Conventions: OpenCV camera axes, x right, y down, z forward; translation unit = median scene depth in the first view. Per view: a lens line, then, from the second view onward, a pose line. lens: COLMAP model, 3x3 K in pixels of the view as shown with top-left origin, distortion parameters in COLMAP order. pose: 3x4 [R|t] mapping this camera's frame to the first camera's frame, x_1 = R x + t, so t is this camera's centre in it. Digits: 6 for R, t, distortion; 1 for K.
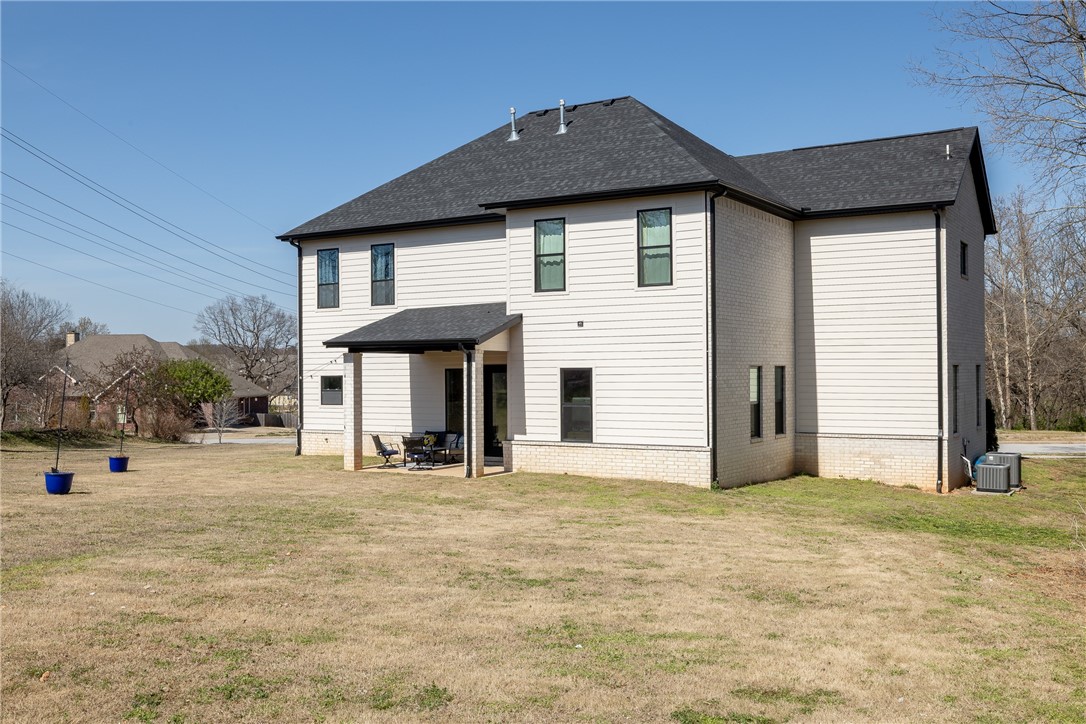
lens RADIAL K [[1049.4, 0, 543.0], [0, 1049.4, 362.0], [0, 0, 1]] dist [-0.010349, 0.008147]
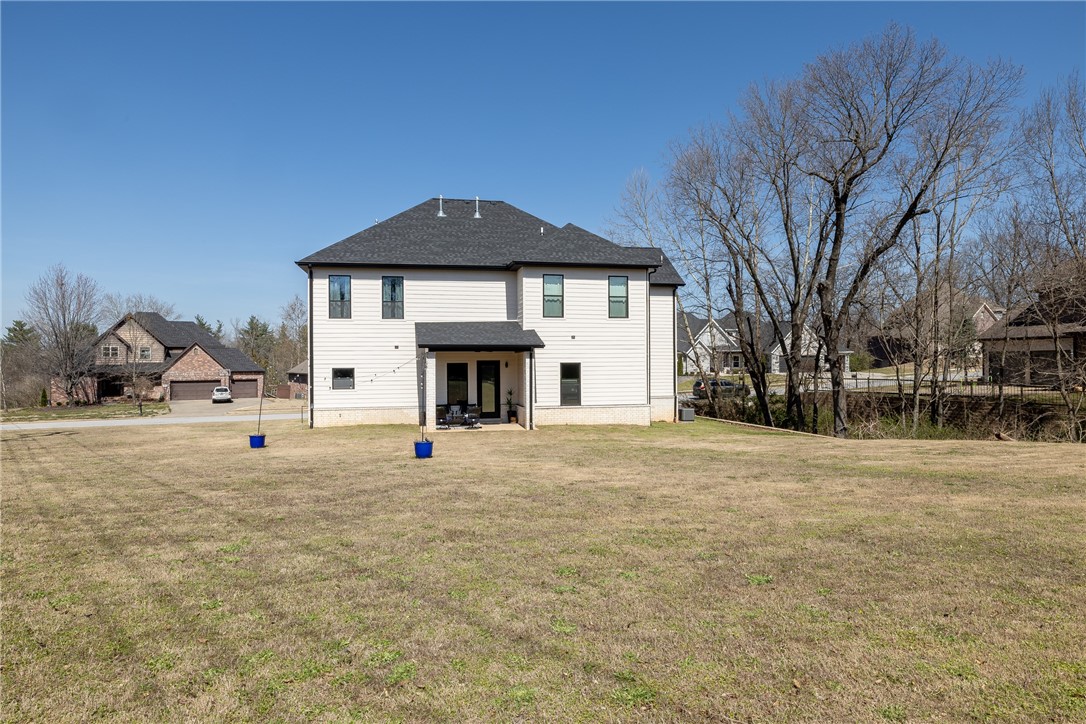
lens RADIAL K [[648.4, 0, 537.6], [0, 648.4, 362.6], [0, 0, 1]] dist [-0.003108, -0.000540]
pose [[0.730005, 0.004103, 0.683430, -0.746922], [-0.005033, 0.999987, -0.000628, 0.006608], [-0.683423, -0.002981, 0.730016, 0.260859]]
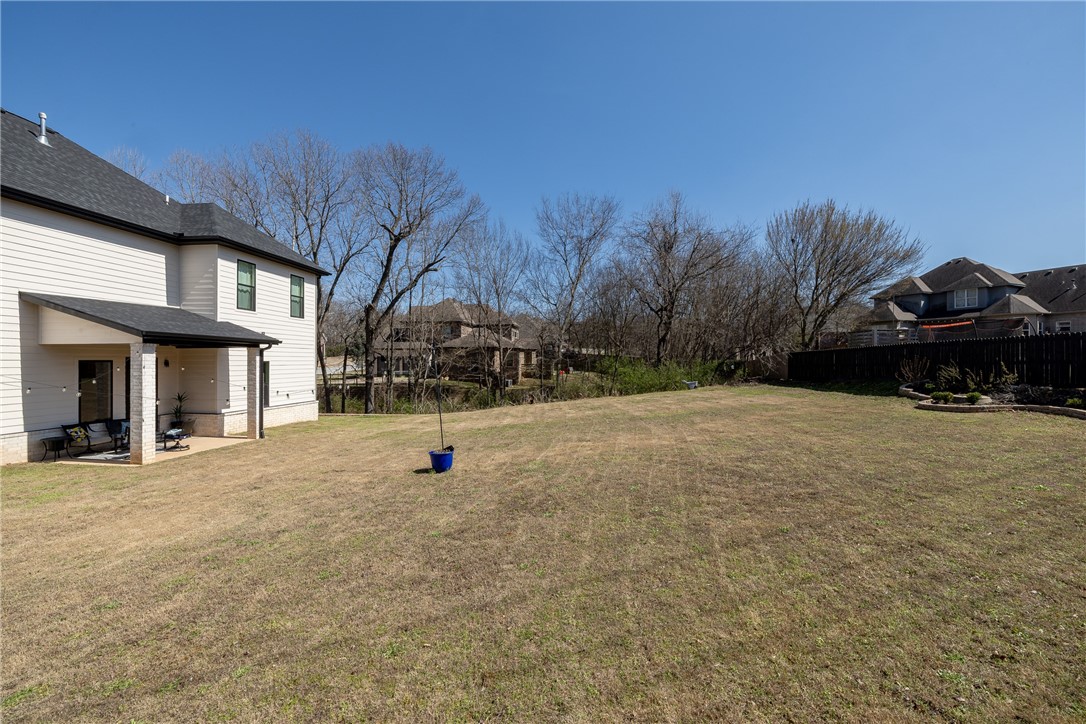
lens RADIAL K [[453.7, 0, 540.0], [0, 453.7, 361.1], [0, 0, 1]] dist [-0.001011, -0.000311]
pose [[-0.412894, 0.010193, 0.910722, -0.777945], [-0.003735, 0.999910, -0.012885, 0.013005], [-0.910772, -0.008722, -0.412818, 0.909753]]
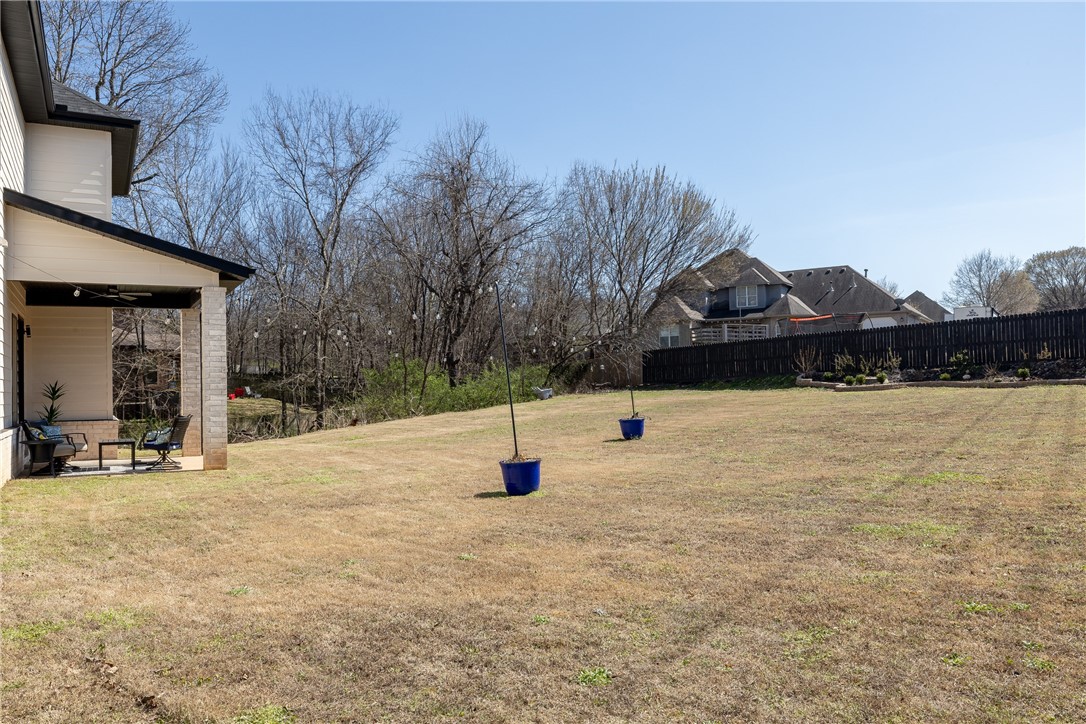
lens RADIAL K [[826.6, 0, 543.0], [0, 826.6, 362.0], [0, 0, 1]] dist [0.000370, 0.000444]
pose [[-0.859752, 0.041859, 0.508994, -0.663965], [0.022970, 0.998796, -0.043342, 0.068825], [-0.510196, -0.025572, -0.859678, 1.444810]]
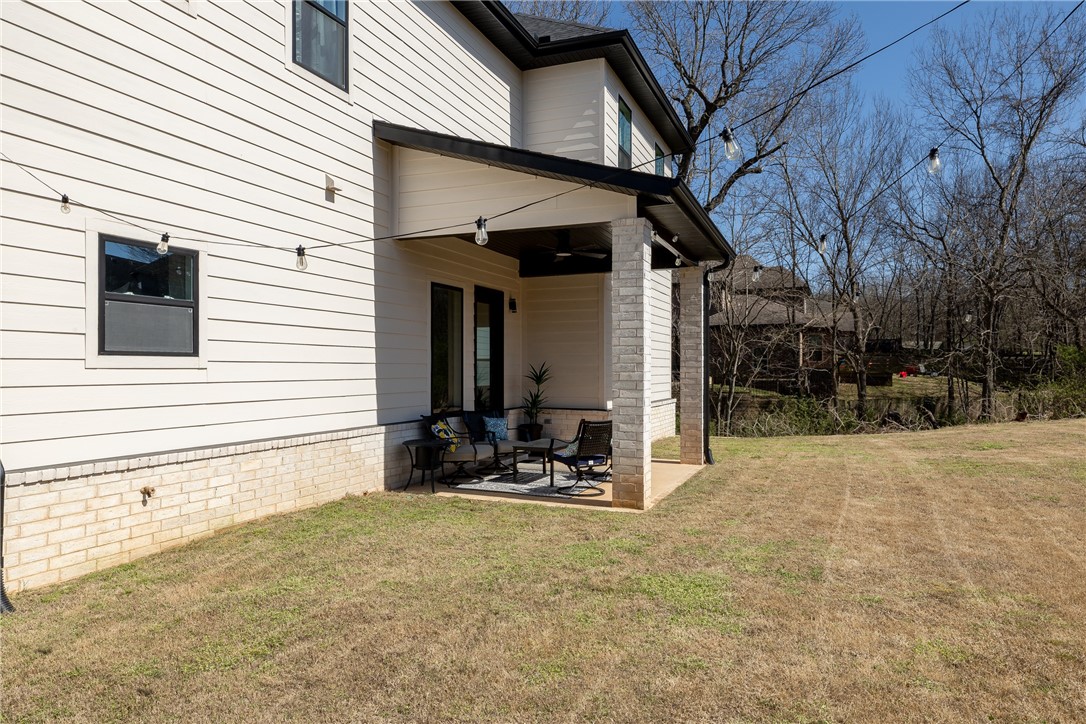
lens RADIAL K [[719.2, 0, 538.7], [0, 719.2, 372.7], [0, 0, 1]] dist [0.001350, 0.004033]
pose [[-0.157585, 0.003484, 0.987499, -0.492544], [-0.007278, 0.999963, -0.004689, 0.056573], [-0.987479, -0.007925, -0.157553, 1.170819]]
